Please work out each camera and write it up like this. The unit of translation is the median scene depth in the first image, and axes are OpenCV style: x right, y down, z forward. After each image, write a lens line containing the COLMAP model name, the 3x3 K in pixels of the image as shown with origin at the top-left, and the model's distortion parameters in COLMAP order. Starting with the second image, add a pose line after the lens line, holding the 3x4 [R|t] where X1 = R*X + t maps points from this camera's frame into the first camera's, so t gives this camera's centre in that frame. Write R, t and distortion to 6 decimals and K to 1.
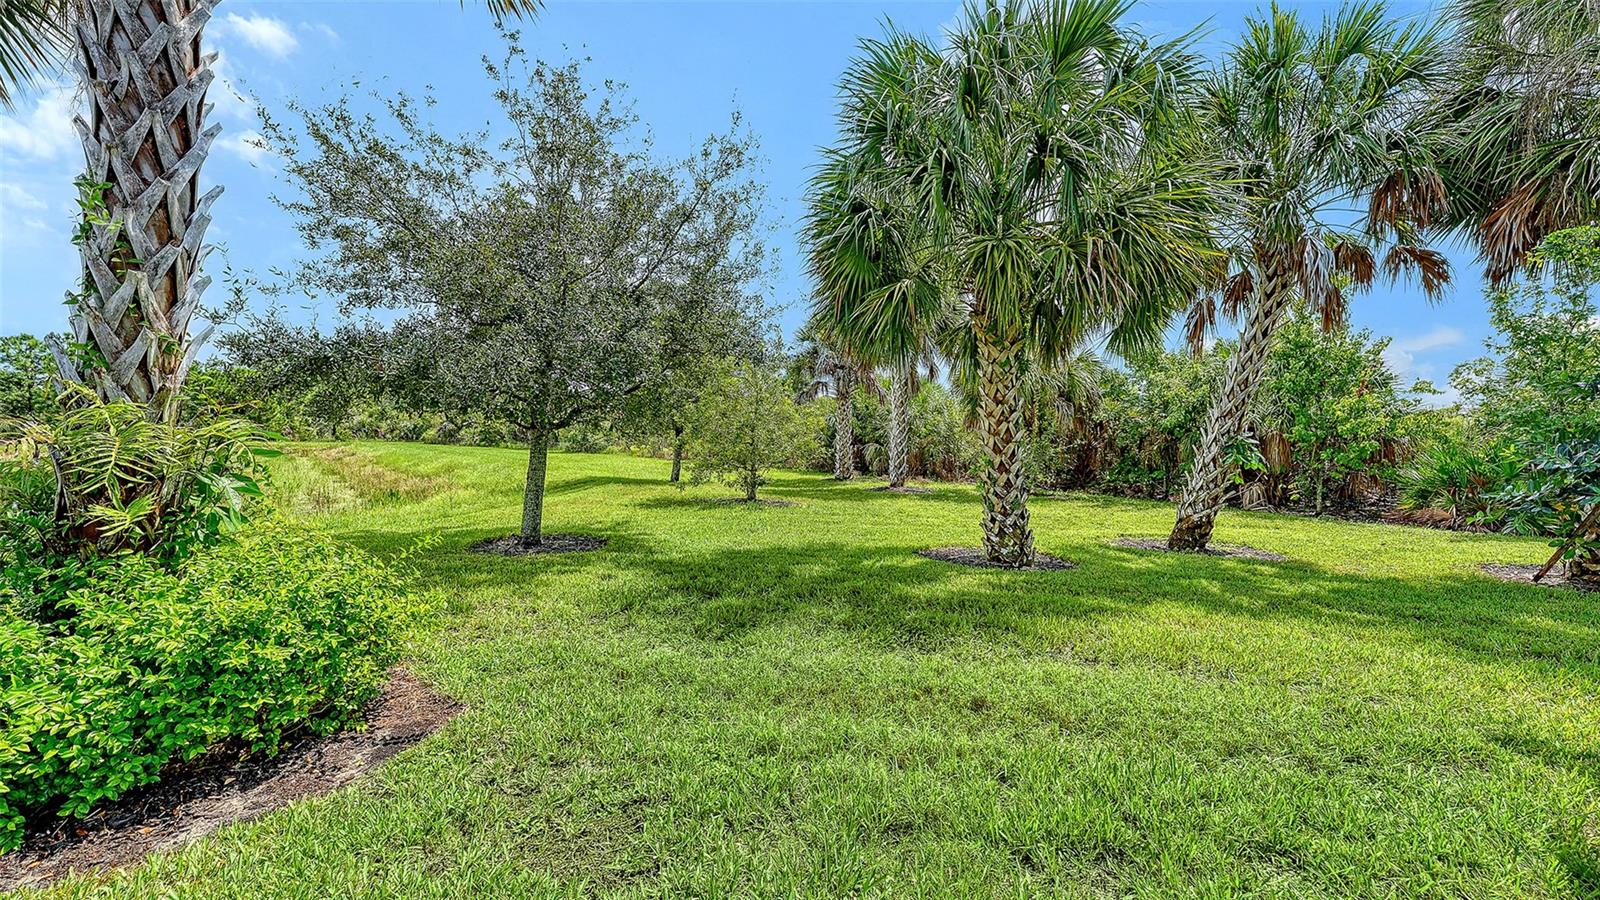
lens RADIAL K [[641.8, 0, 802.6], [0, 641.8, 454.2], [0, 0, 1]] dist [-0.000086, -0.000038]
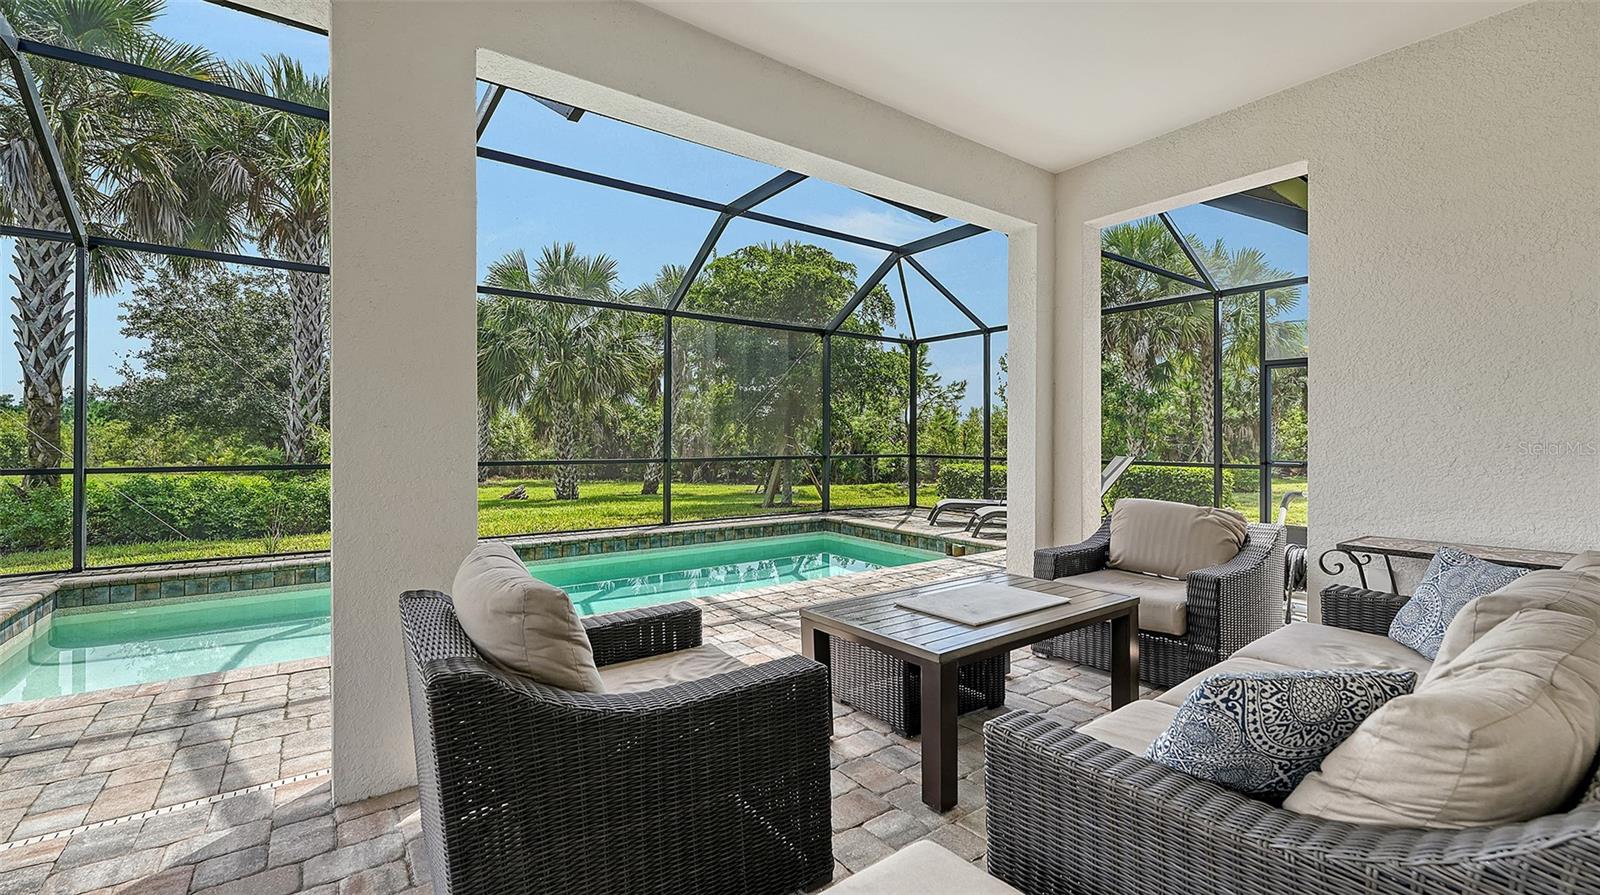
lens RADIAL K [[661.3, 0, 809.9], [0, 661.3, 430.9], [0, 0, 1]] dist [-0.001075, -0.000900]
pose [[0.778216, 0.006388, 0.627964, -0.257185], [0.028134, 0.998590, -0.045024, 0.032437], [-0.627366, 0.052705, 0.776939, -0.731577]]
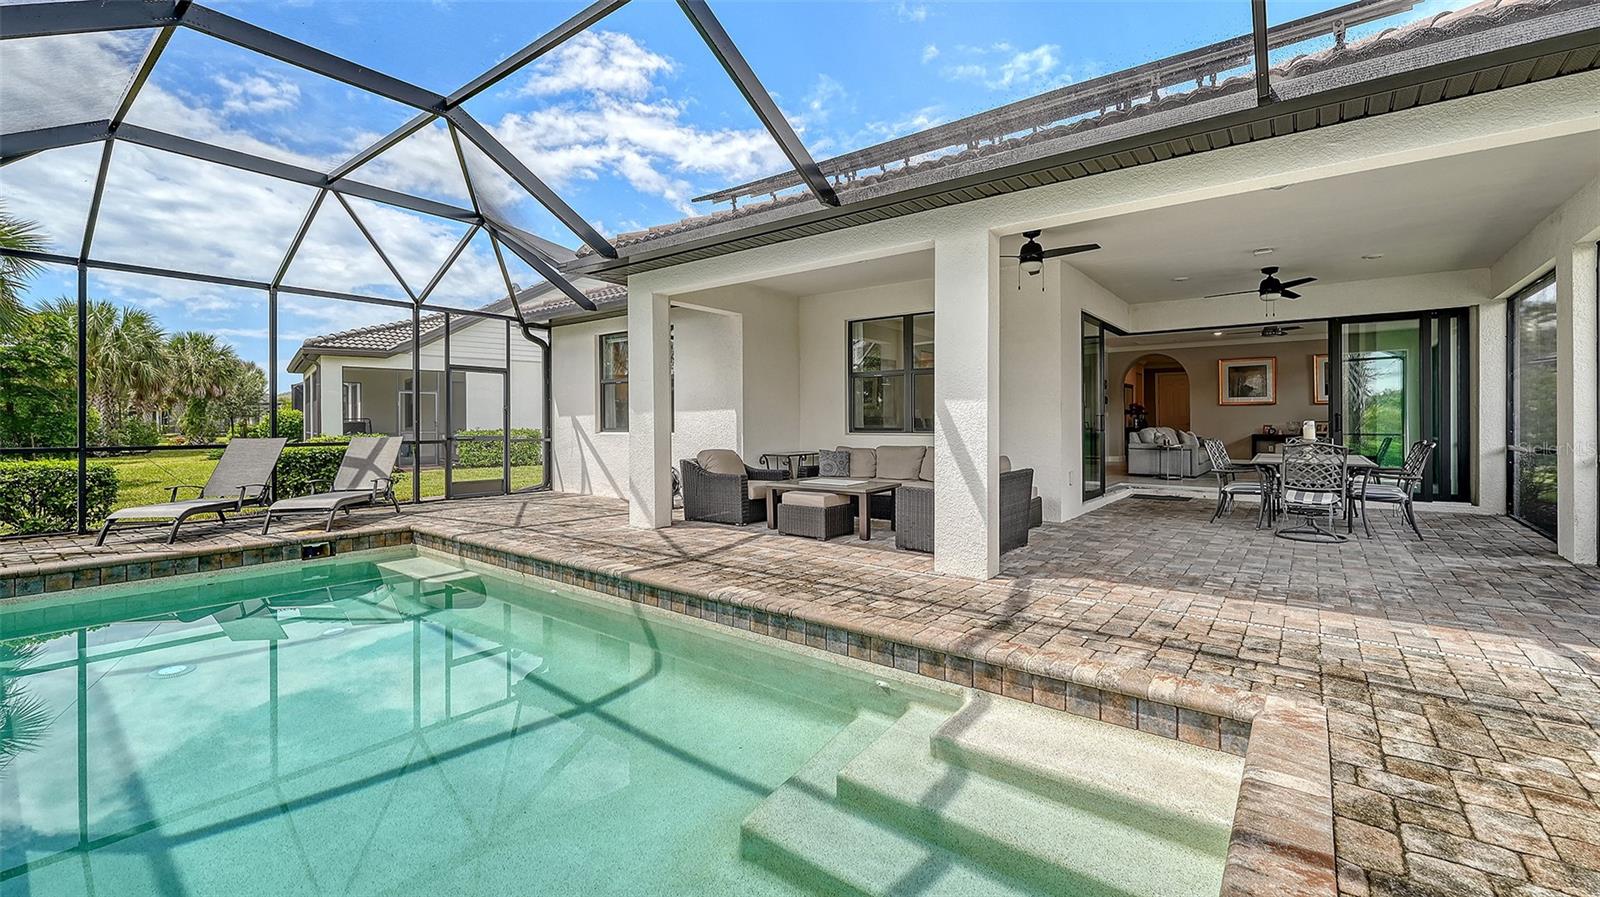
lens RADIAL K [[651.1, 0, 804.1], [0, 651.1, 434.3], [0, 0, 1]] dist [0.002620, -0.000344]
pose [[-0.817487, -0.011464, 0.575832, -0.370384], [0.023117, 0.998343, 0.052694, 0.009557], [-0.575482, 0.056388, -0.815868, -0.158275]]
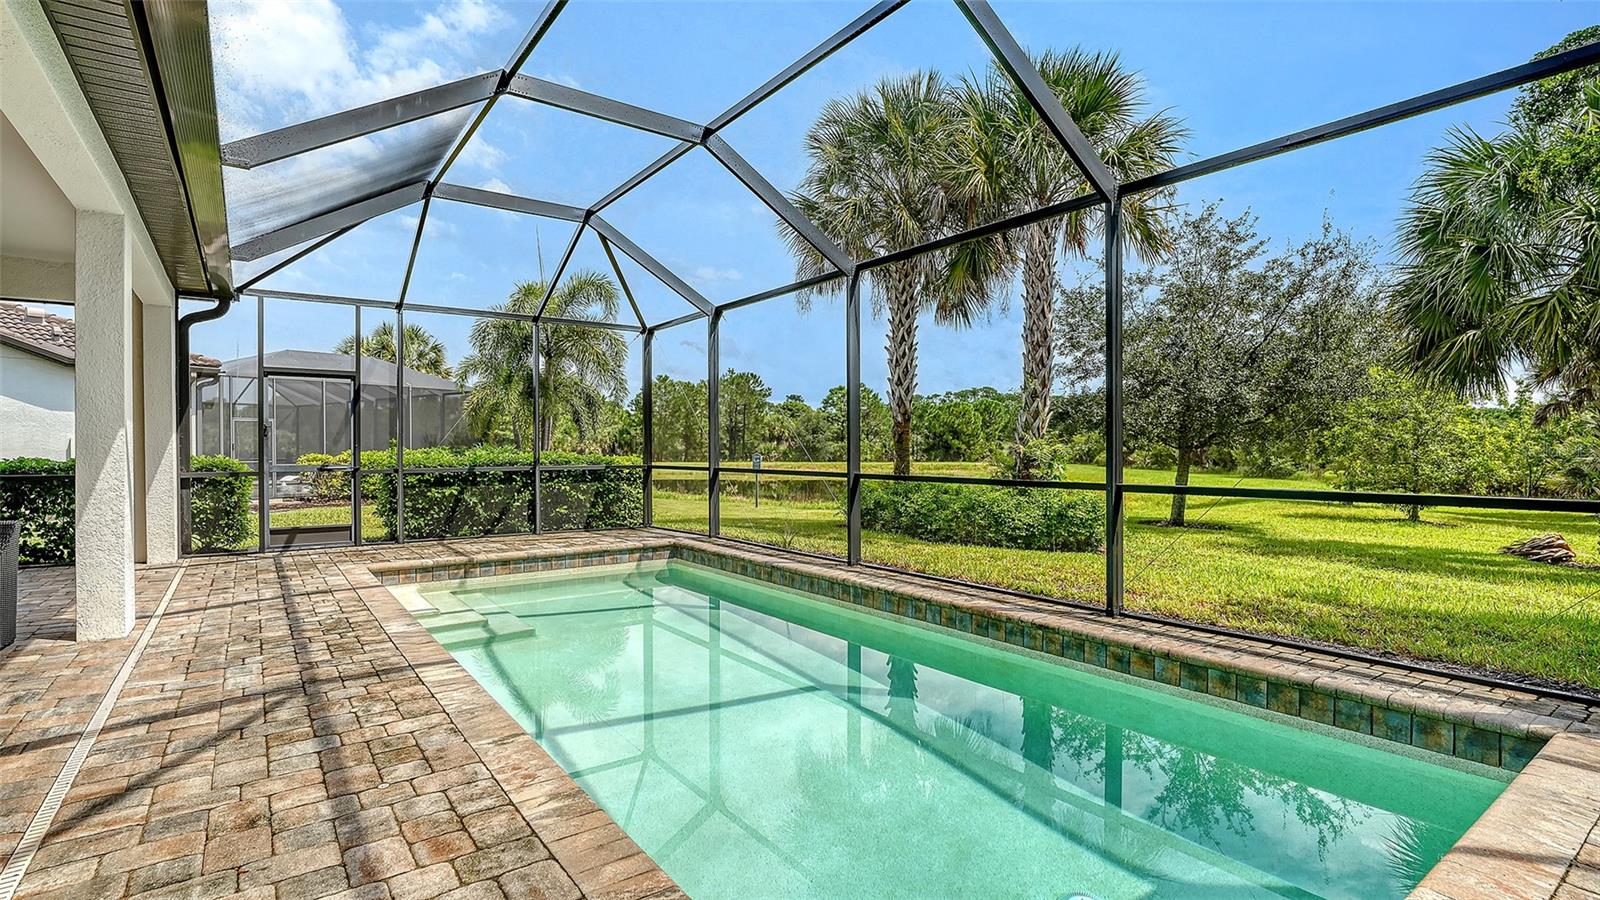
lens RADIAL K [[759.5, 0, 791.3], [0, 759.5, 452.4], [0, 0, 1]] dist [-0.005791, -0.000358]
pose [[0.612425, 0.000380, -0.790529, 0.257992], [-0.031792, 0.999203, -0.024148, 0.024596], [0.789889, 0.039921, 0.611949, -0.486650]]
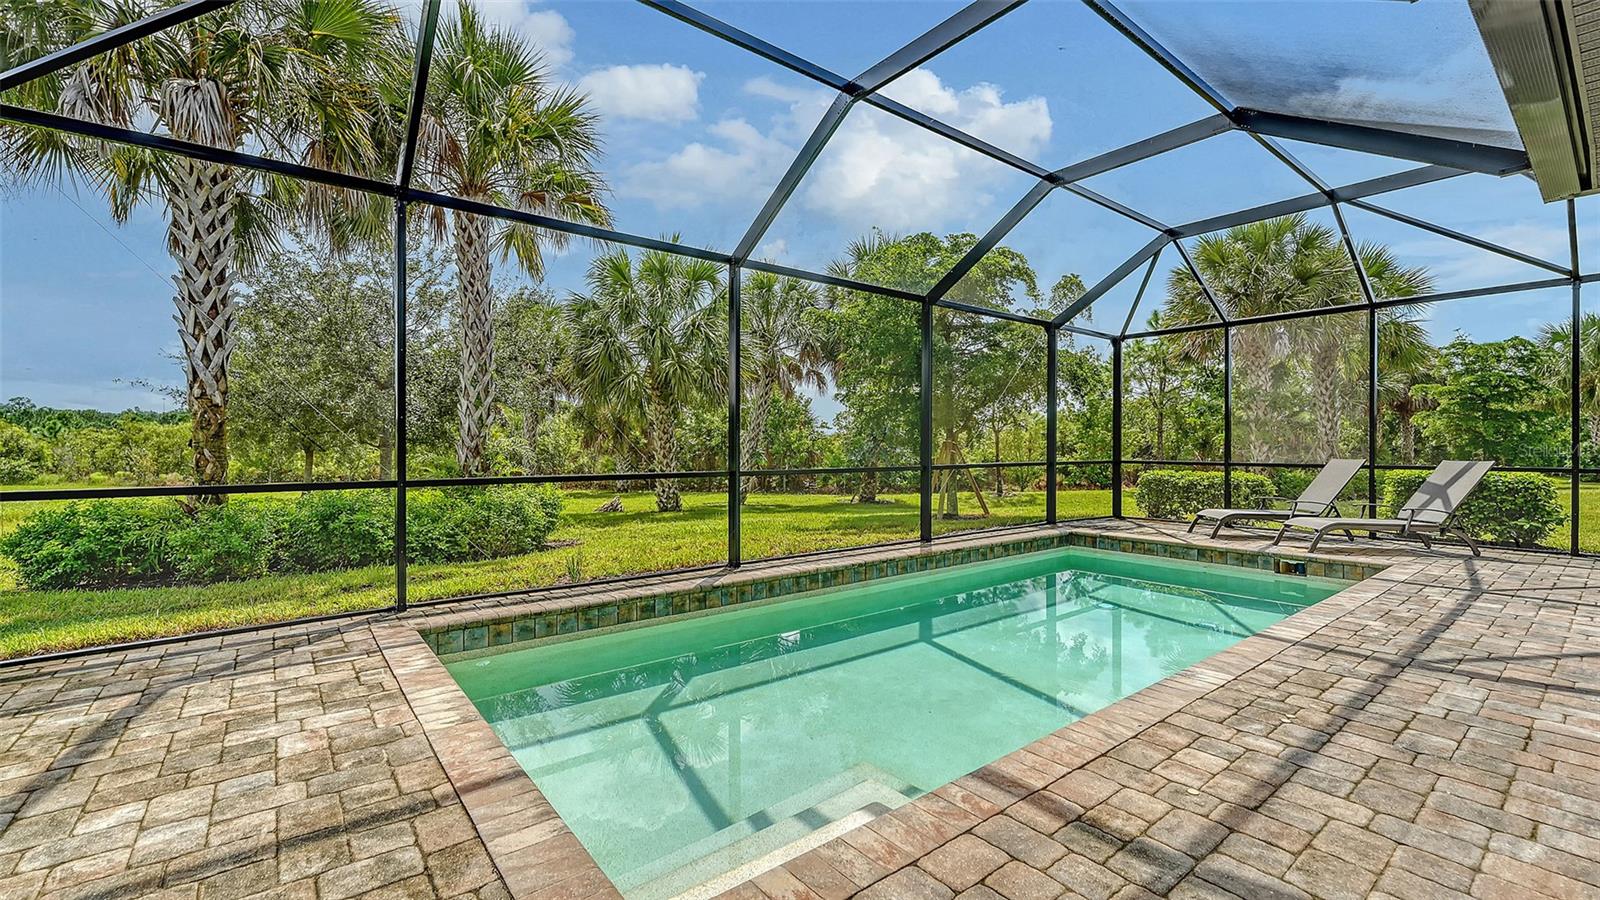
lens RADIAL K [[674.3, 0, 804.6], [0, 674.3, 447.9], [0, 0, 1]] dist [-0.001577, -0.000365]
pose [[0.753752, -0.005102, 0.657140, -0.427026], [0.032645, 0.999026, -0.029688, 0.024388], [-0.656348, 0.043830, 0.753184, -0.501806]]
